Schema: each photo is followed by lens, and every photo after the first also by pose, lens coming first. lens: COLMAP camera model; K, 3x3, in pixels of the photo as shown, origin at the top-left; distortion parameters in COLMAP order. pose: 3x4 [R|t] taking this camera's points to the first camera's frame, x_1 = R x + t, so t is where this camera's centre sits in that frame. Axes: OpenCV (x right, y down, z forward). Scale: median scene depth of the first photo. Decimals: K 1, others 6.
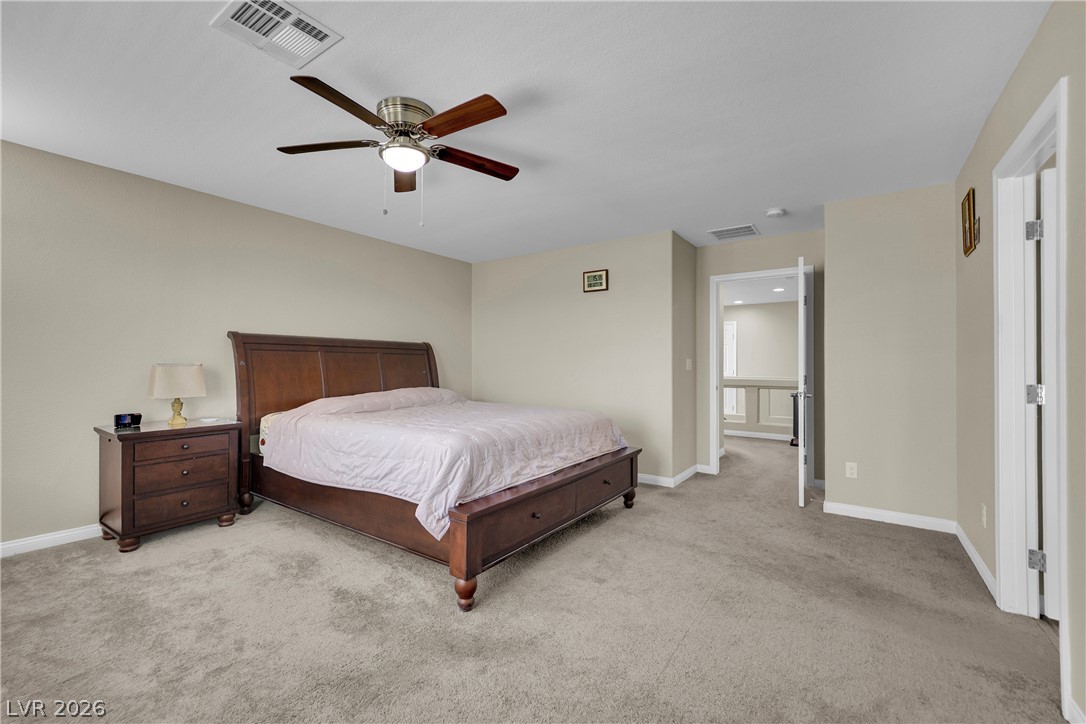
lens RADIAL K [[454.9, 0, 534.1], [0, 454.9, 360.7], [0, 0, 1]] dist [-0.002895, -0.000741]
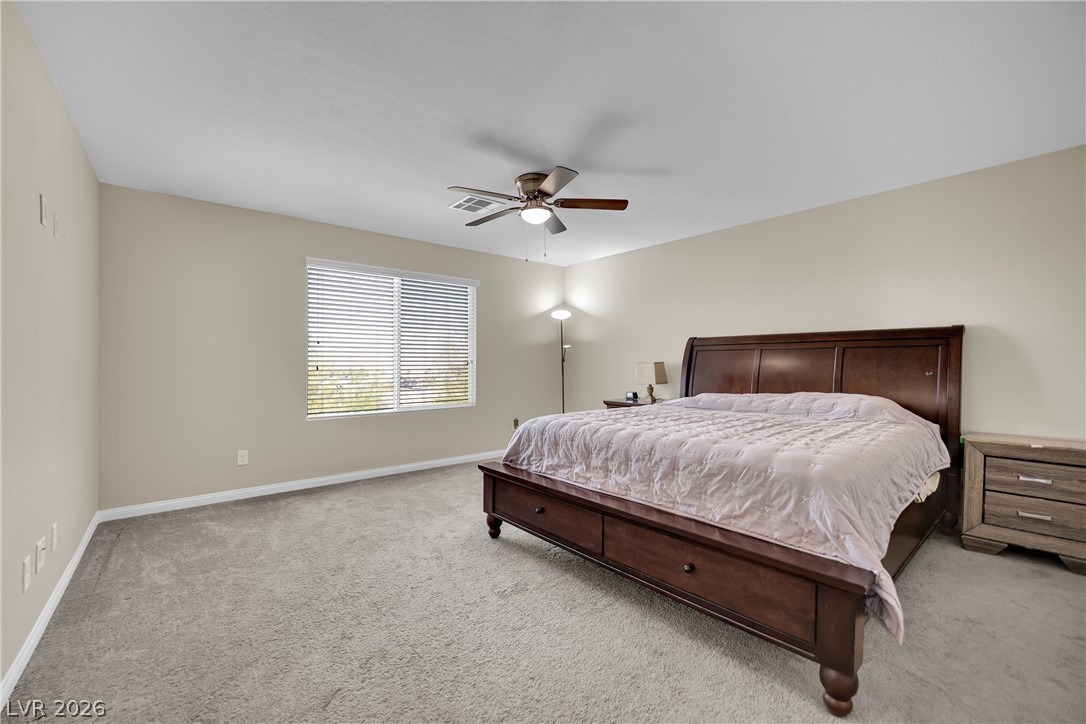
lens RADIAL K [[454.9, 0, 534.1], [0, 454.9, 360.7], [0, 0, 1]] dist [-0.002895, -0.000741]
pose [[-0.215625, 0.005759, -0.976459, 0.965009], [0.009067, 0.999951, 0.003895, -0.001227], [0.976434, -0.008014, -0.215667, 1.158072]]
